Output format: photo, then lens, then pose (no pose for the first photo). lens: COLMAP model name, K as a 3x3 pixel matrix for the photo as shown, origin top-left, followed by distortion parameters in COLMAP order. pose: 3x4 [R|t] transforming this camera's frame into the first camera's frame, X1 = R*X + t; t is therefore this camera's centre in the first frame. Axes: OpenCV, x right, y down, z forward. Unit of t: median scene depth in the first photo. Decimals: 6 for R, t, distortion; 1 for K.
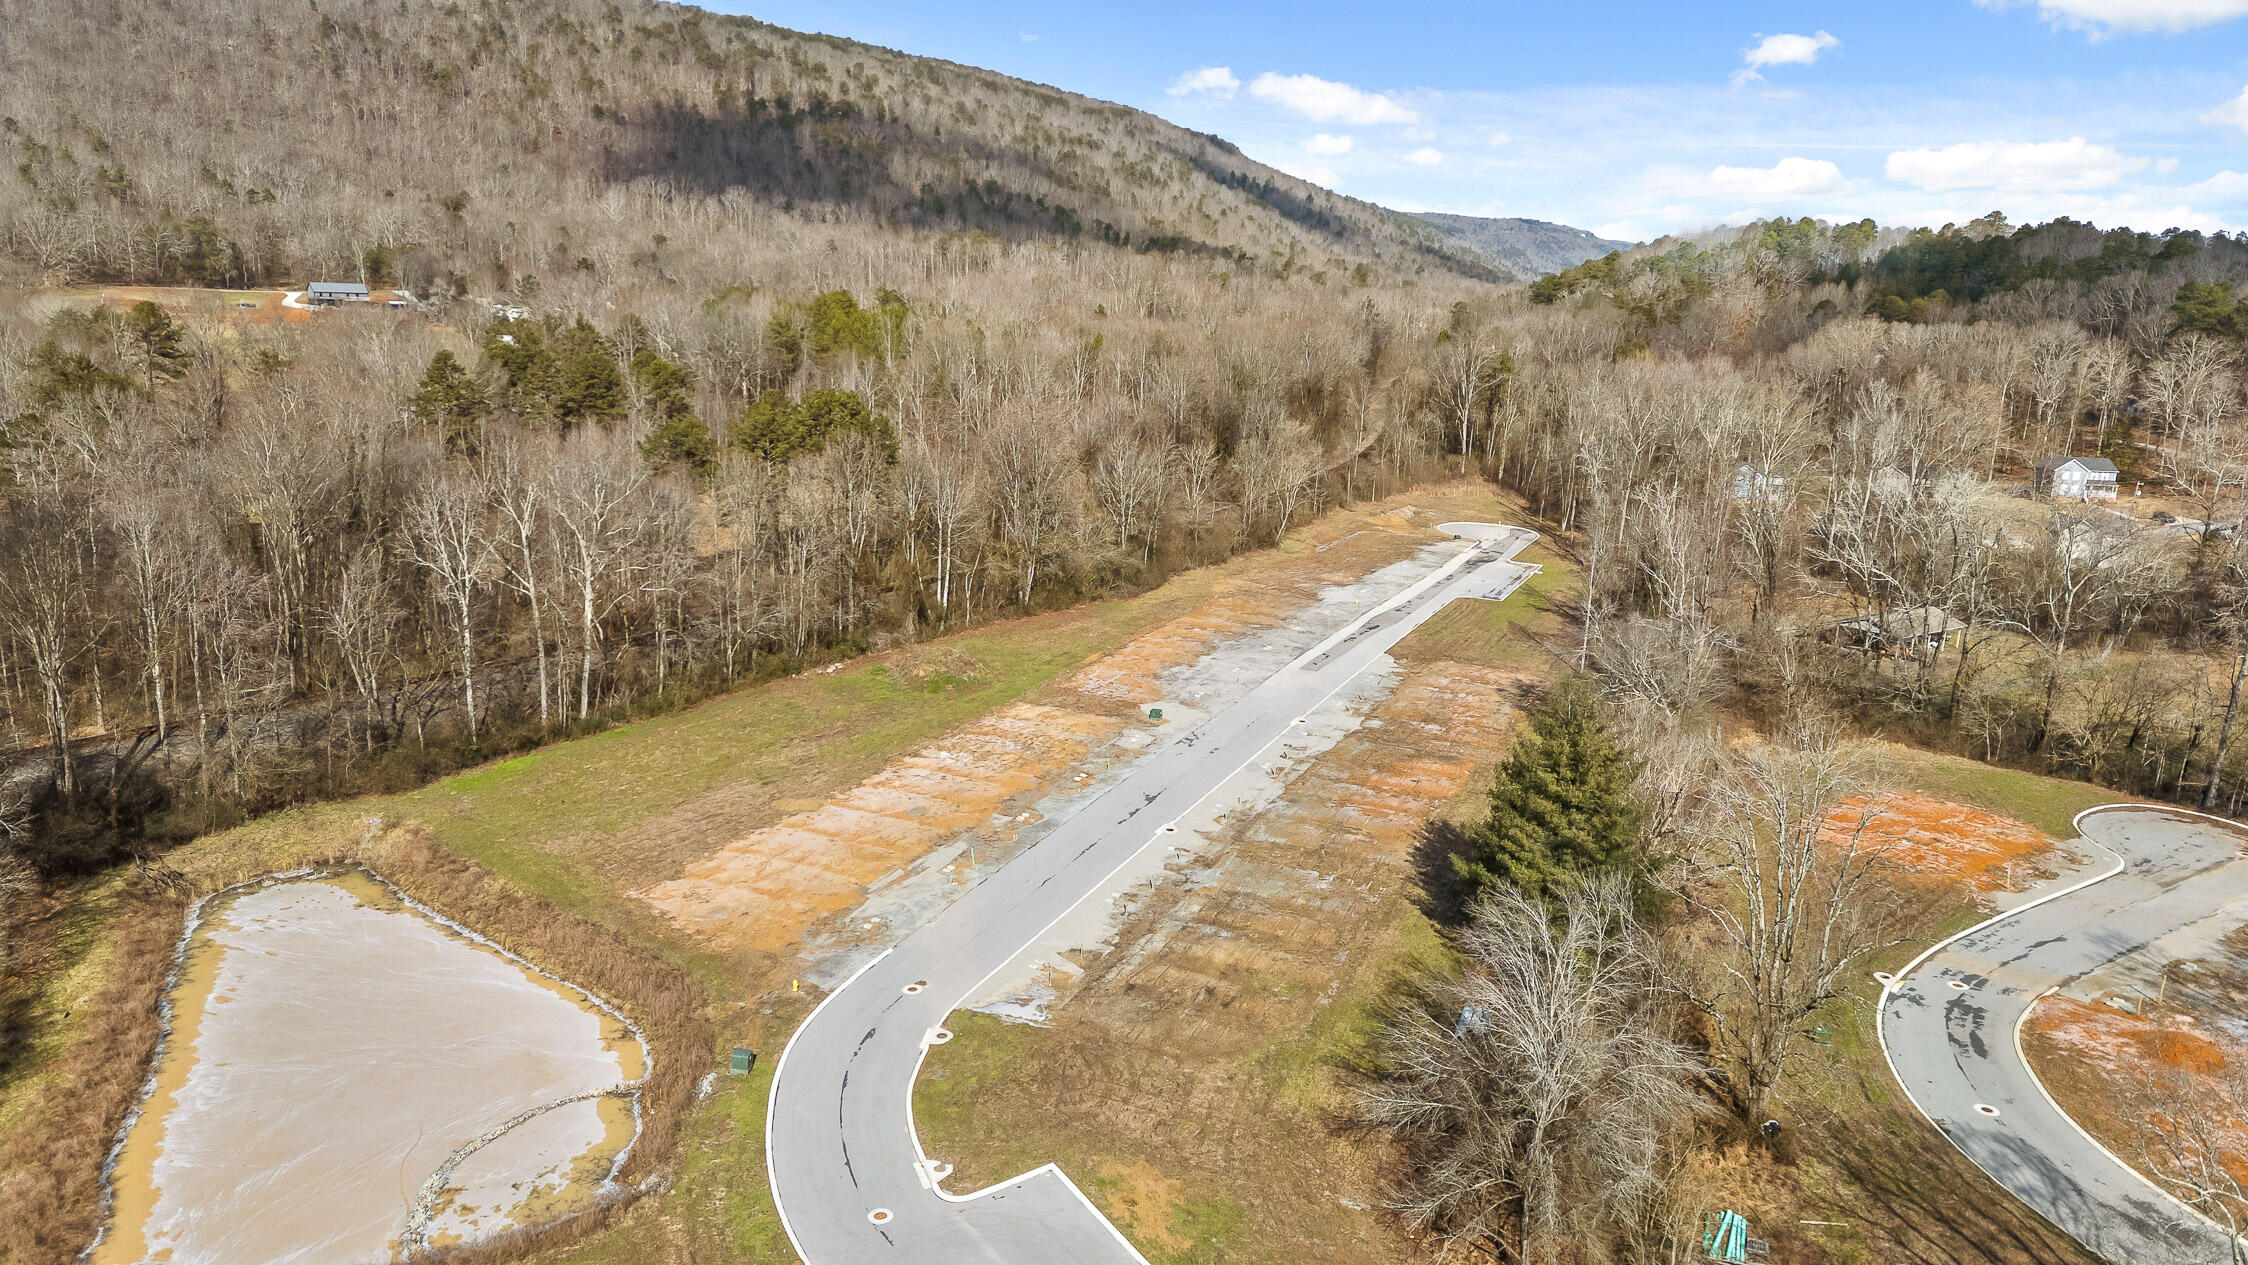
lens RADIAL K [[1554.5, 0, 1123.4], [0, 1554.5, 642.4], [0, 0, 1]] dist [0.094003, -0.076861]
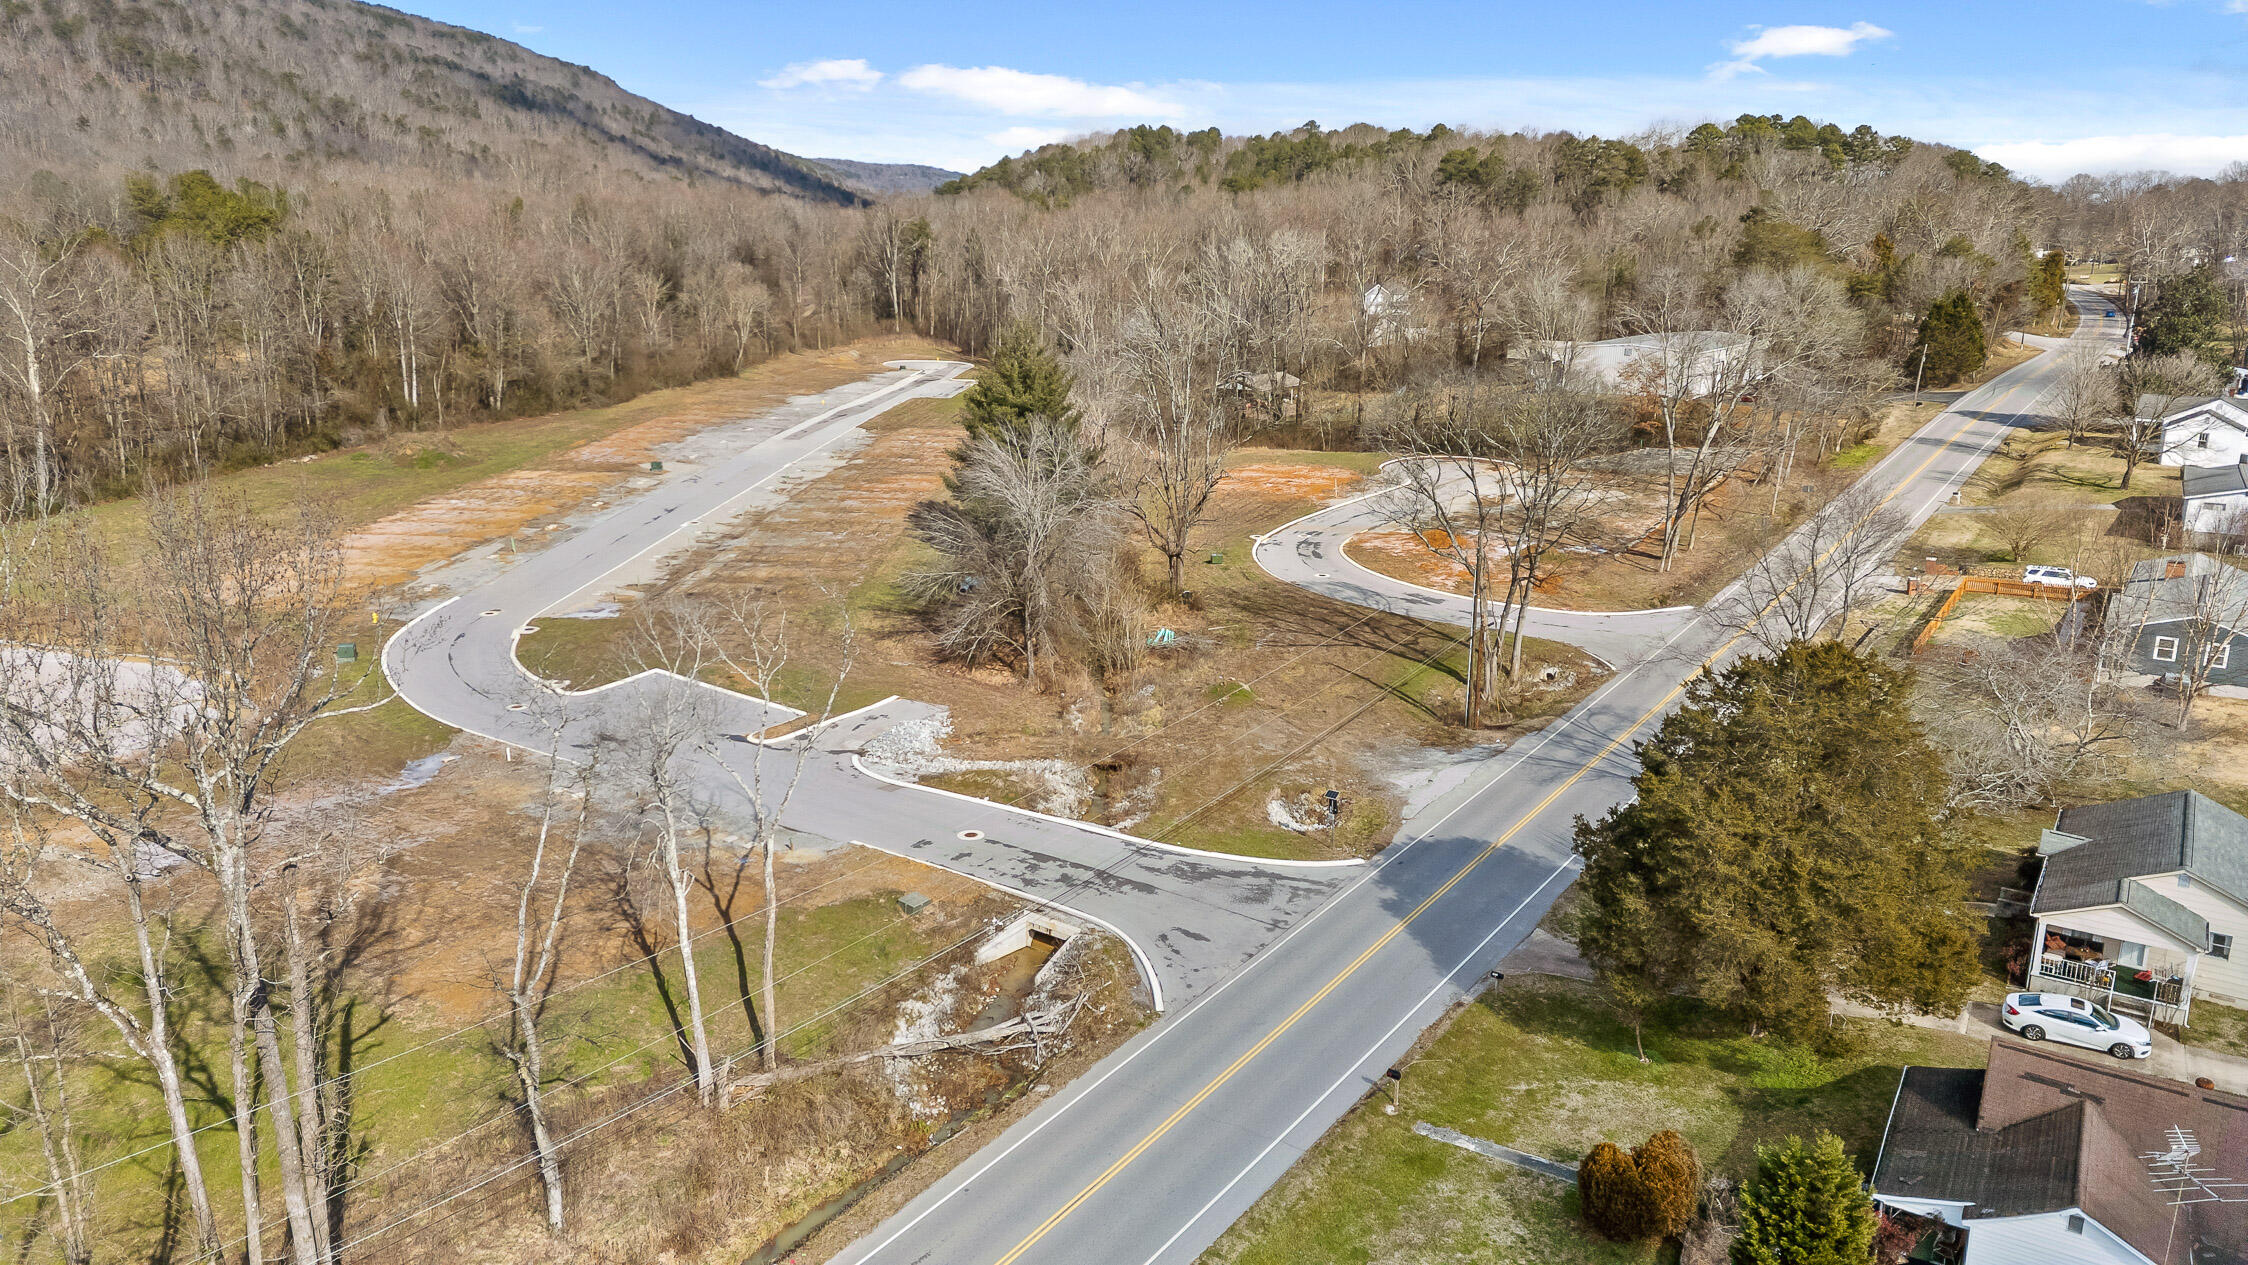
lens RADIAL K [[1554.5, 0, 1132.4], [0, 1554.5, 643.8], [0, 0, 1]] dist [0.094003, -0.076861]
pose [[0.931481, -0.122069, 0.342698, -0.045664], [0.112050, 0.992495, 0.048966, 0.115742], [-0.346104, -0.007212, 0.938169, -0.111022]]
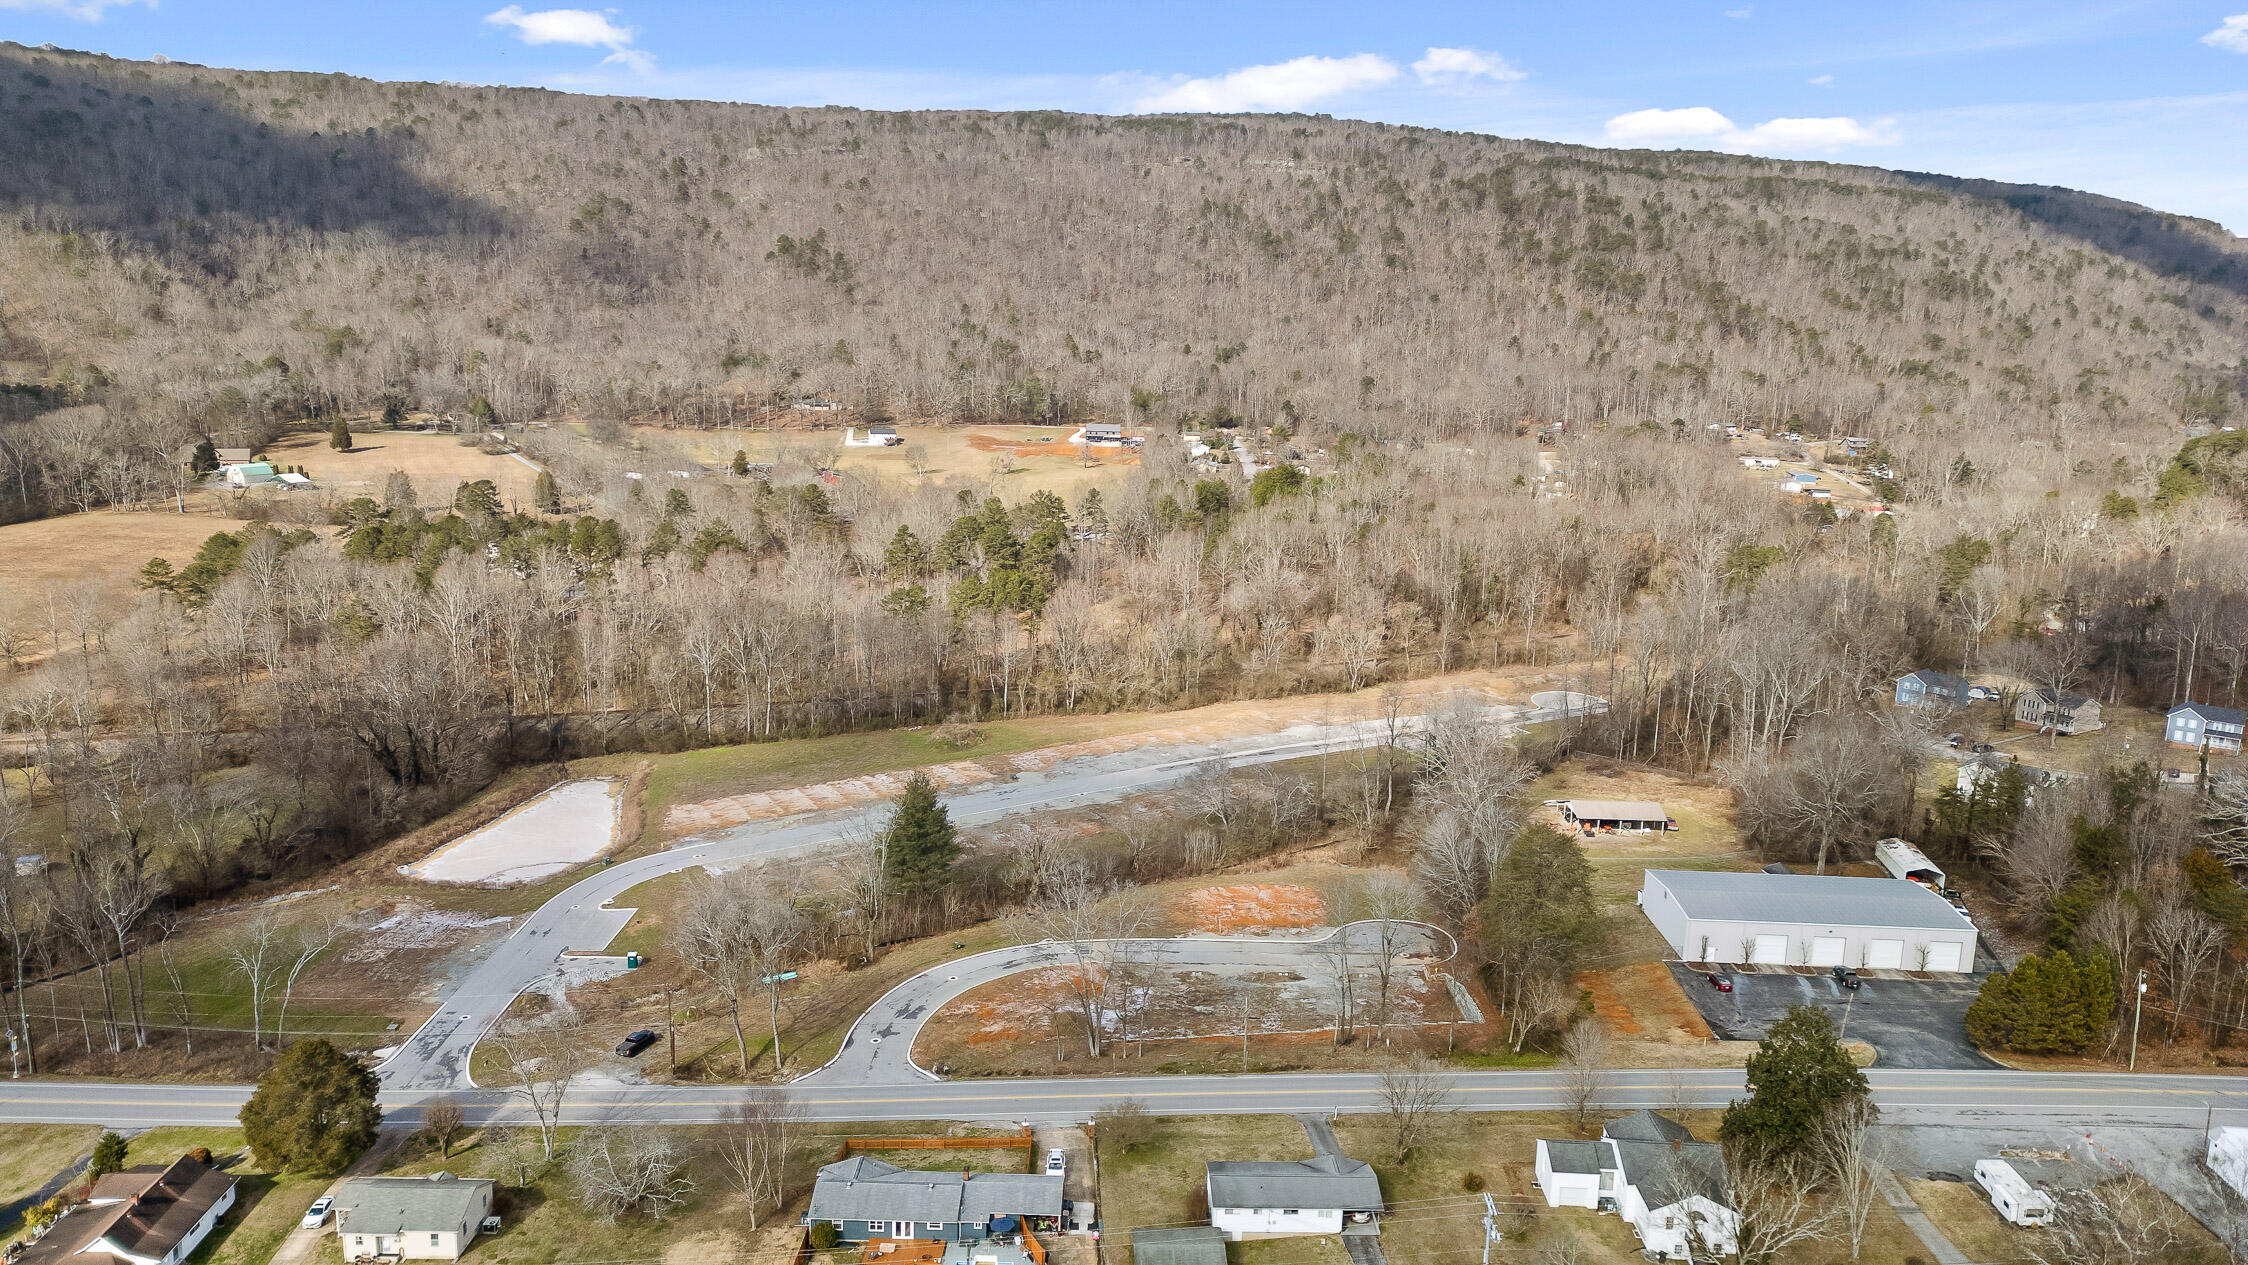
lens RADIAL K [[1554.5, 0, 1128.5], [0, 1554.5, 661.5], [0, 0, 1]] dist [0.094003, -0.076861]
pose [[0.819453, 0.115527, -0.561383, 0.851268], [-0.129526, 0.991463, 0.014963, -0.099420], [0.558319, 0.060452, 0.827421, -0.335998]]
